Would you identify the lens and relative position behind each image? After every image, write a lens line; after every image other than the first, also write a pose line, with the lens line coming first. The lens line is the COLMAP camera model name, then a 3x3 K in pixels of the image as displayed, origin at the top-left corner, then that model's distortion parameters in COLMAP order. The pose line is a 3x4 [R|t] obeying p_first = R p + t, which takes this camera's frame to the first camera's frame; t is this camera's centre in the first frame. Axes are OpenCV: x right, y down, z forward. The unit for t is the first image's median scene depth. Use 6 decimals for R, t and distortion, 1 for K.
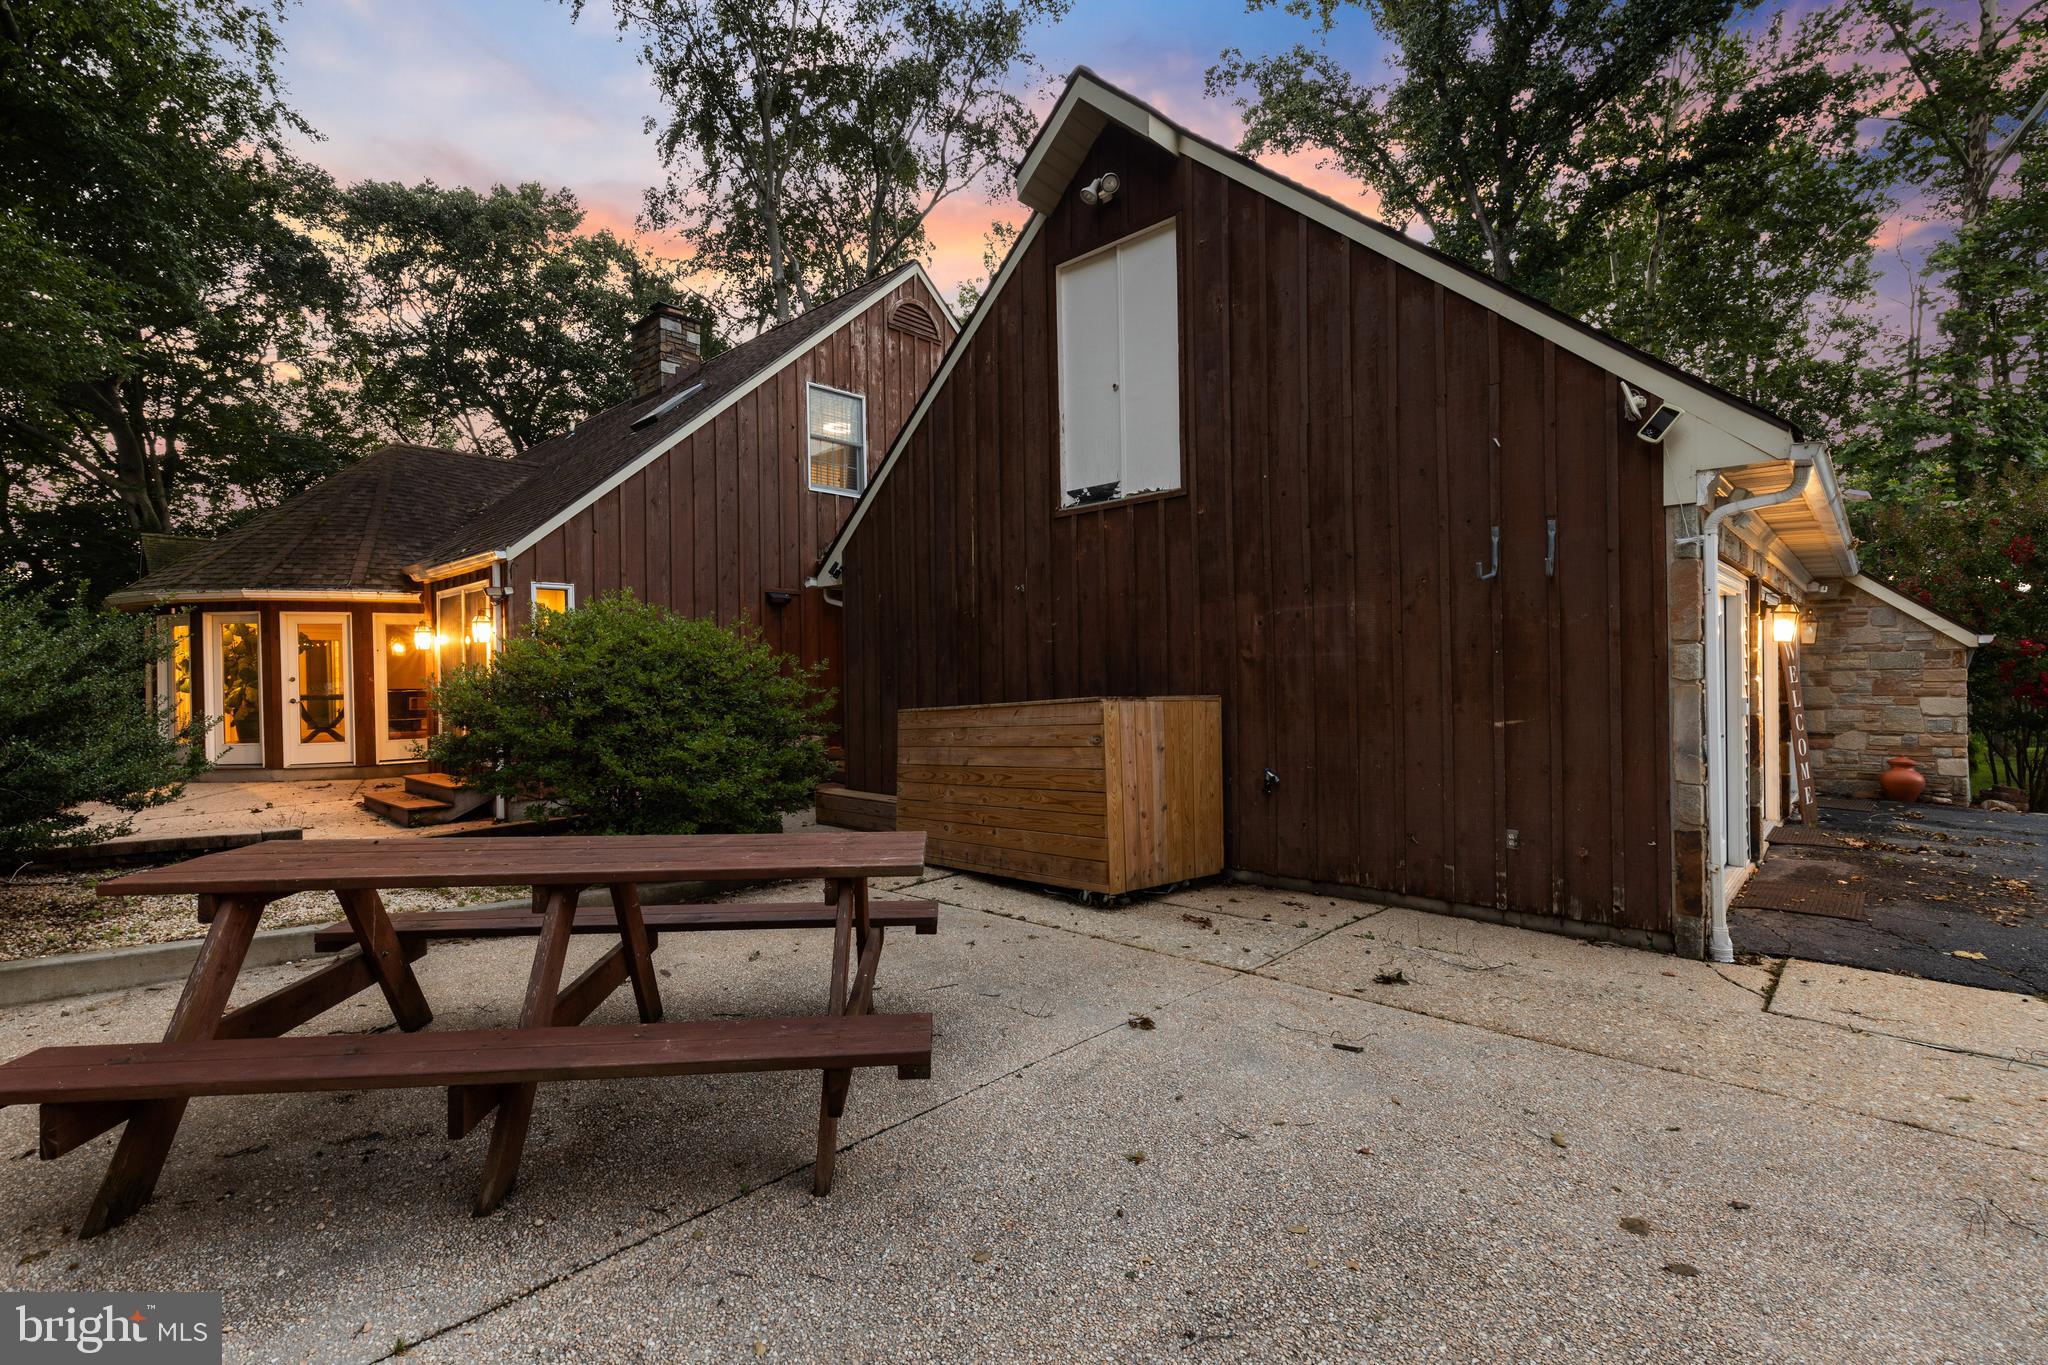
lens RADIAL K [[943.6, 0, 1022.1], [0, 943.6, 685.0], [0, 0, 1]] dist [0.001994, -0.000013]
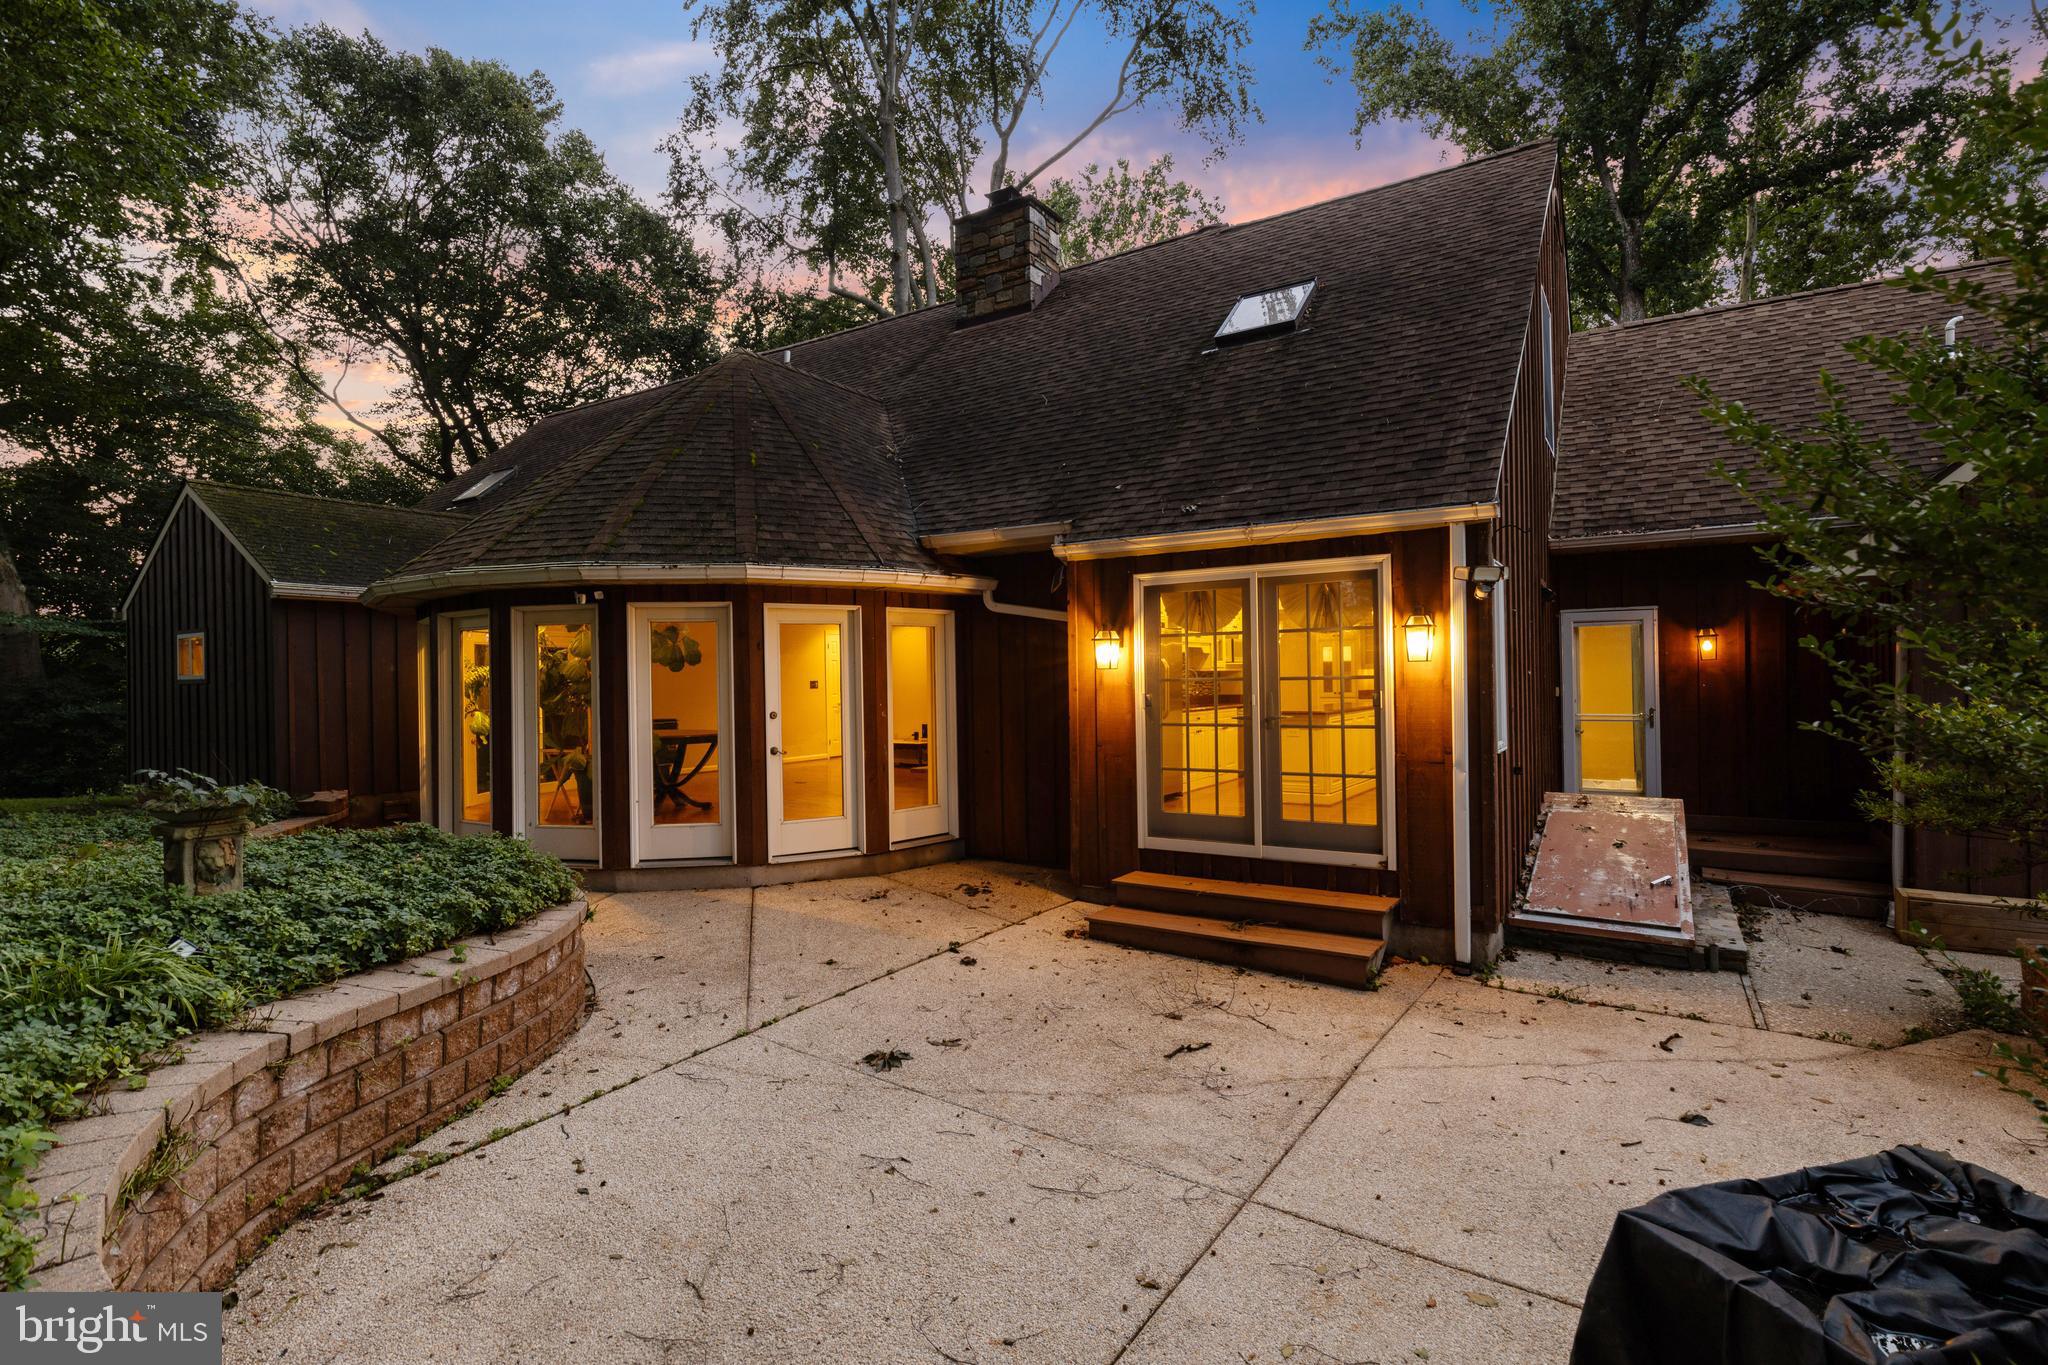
lens RADIAL K [[994.1, 0, 1023.7], [0, 994.1, 689.5], [0, 0, 1]] dist [-0.002627, 0.000033]
pose [[0.983112, -0.001126, 0.183002, -0.661408], [0.001652, 0.999995, -0.002724, -0.018711], [-0.182998, 0.002980, 0.983109, 0.313093]]
